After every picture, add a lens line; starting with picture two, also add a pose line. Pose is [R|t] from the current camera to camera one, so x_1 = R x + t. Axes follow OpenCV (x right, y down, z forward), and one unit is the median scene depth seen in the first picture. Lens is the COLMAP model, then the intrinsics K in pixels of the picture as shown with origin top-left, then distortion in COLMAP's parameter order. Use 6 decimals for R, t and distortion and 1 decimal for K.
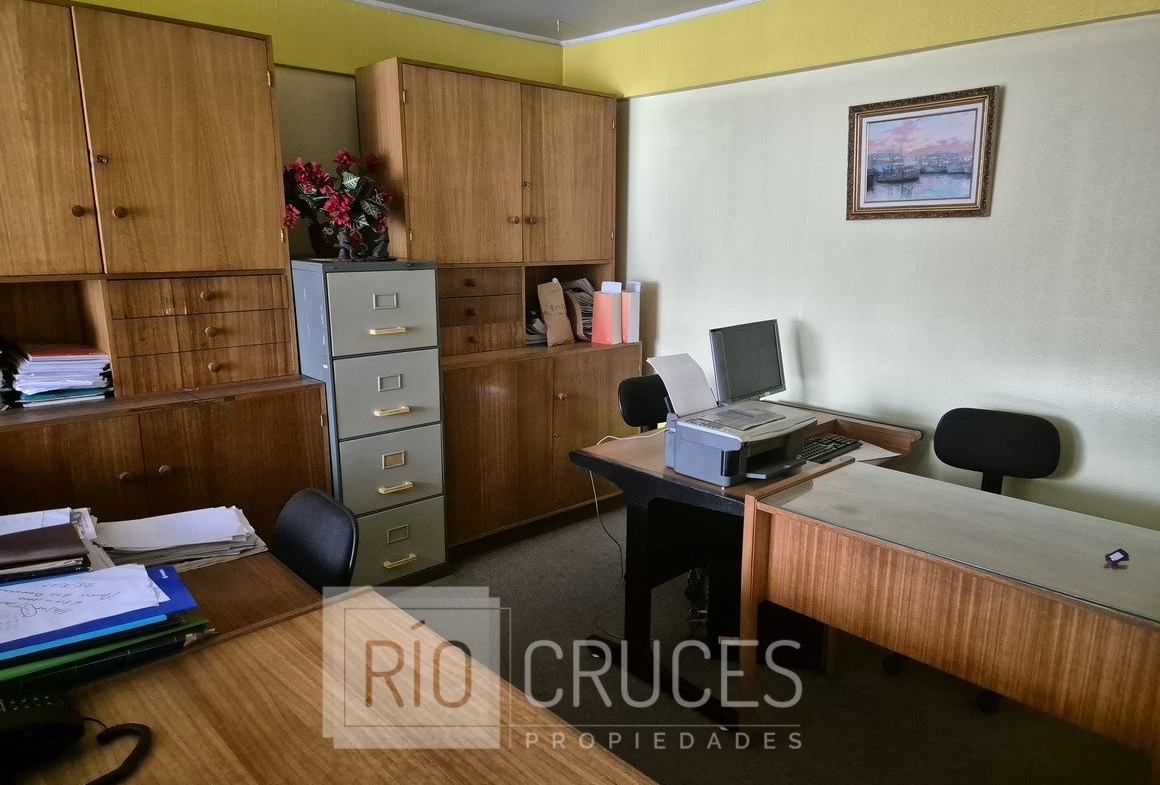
lens RADIAL K [[775.3, 0, 587.7], [0, 775.3, 395.8], [0, 0, 1]] dist [0.090098, -0.076956]
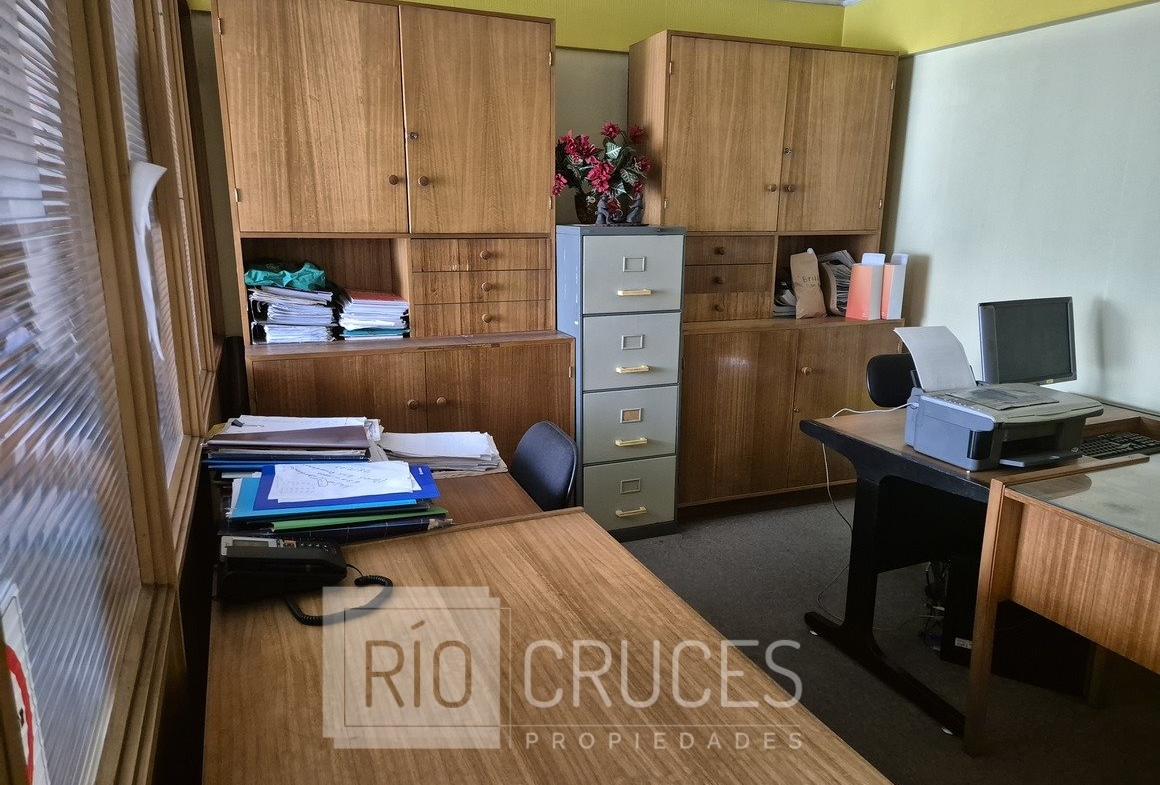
lens RADIAL K [[773.7, 0, 580.0], [0, 773.7, 392.5], [0, 0, 1]] dist [0.086525, -0.070802]
pose [[0.937690, 0.081378, -0.337810, 0.043091], [-0.076475, 0.996683, 0.027822, 0.029600], [0.338954, -0.000254, 0.940803, -0.014947]]
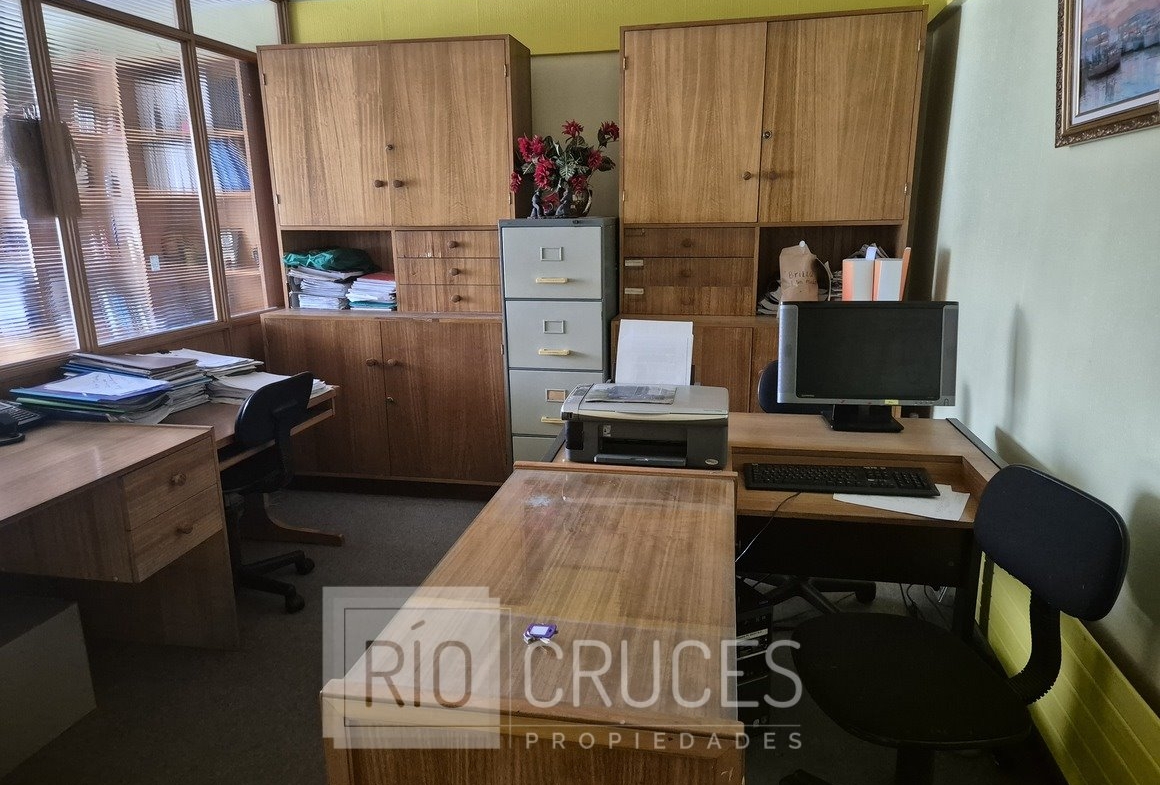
lens RADIAL K [[779.4, 0, 584.1], [0, 779.4, 401.5], [0, 0, 1]] dist [0.089559, -0.073451]
pose [[0.574448, 0.180146, -0.798472, 0.747606], [-0.158034, 0.981537, 0.107754, -0.041975], [0.803141, 0.064287, 0.592311, 0.391584]]
